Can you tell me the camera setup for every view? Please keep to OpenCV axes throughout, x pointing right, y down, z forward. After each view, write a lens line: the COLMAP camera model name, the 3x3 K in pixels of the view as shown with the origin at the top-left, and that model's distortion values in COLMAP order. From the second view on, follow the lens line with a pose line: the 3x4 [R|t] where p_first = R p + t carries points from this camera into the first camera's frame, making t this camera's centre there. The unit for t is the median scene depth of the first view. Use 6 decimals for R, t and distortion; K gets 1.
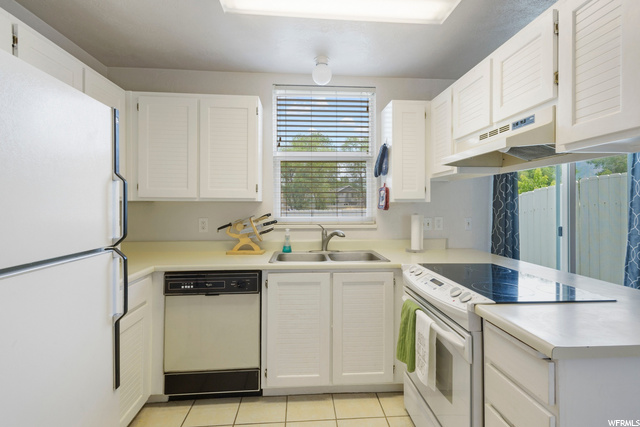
lens RADIAL K [[296.7, 0, 319.7], [0, 296.7, 211.0], [0, 0, 1]] dist [0.003417, 0.000024]
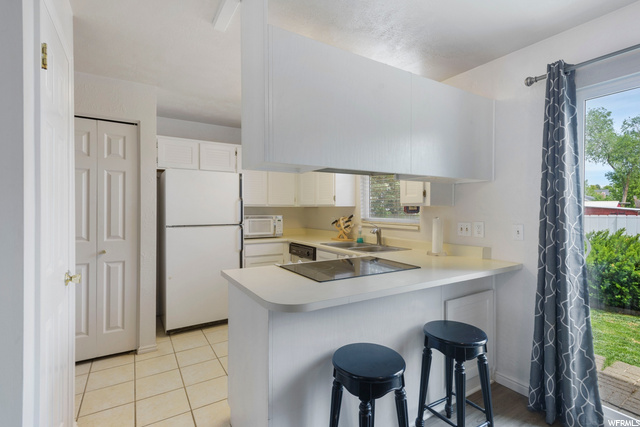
lens RADIAL K [[296.7, 0, 319.8], [0, 296.7, 211.5], [0, 0, 1]] dist [0.003417, 0.000024]
pose [[0.458921, 0.007572, -0.888445, 1.036057], [-0.008136, 0.999958, 0.004320, -0.011911], [0.888440, 0.005246, 0.458963, 0.188426]]
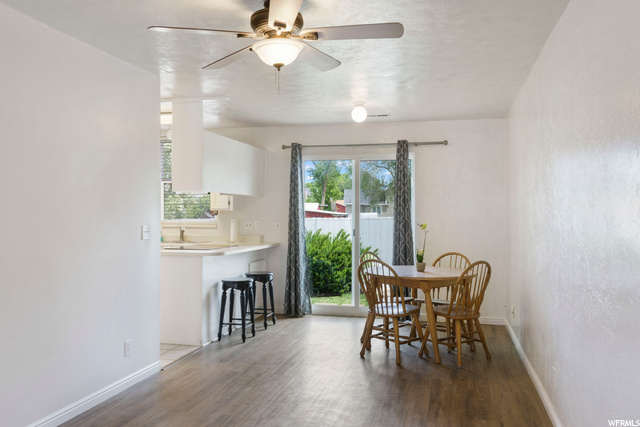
lens RADIAL K [[556.7, 0, 321.9], [0, 556.7, 213.7], [0, 0, 1]] dist [0.013631, 0.001246]
pose [[0.954701, 0.005242, -0.297522, 1.631748], [-0.007230, 0.999958, -0.005580, -0.001045], [0.297480, 0.007478, 0.954699, -1.639538]]
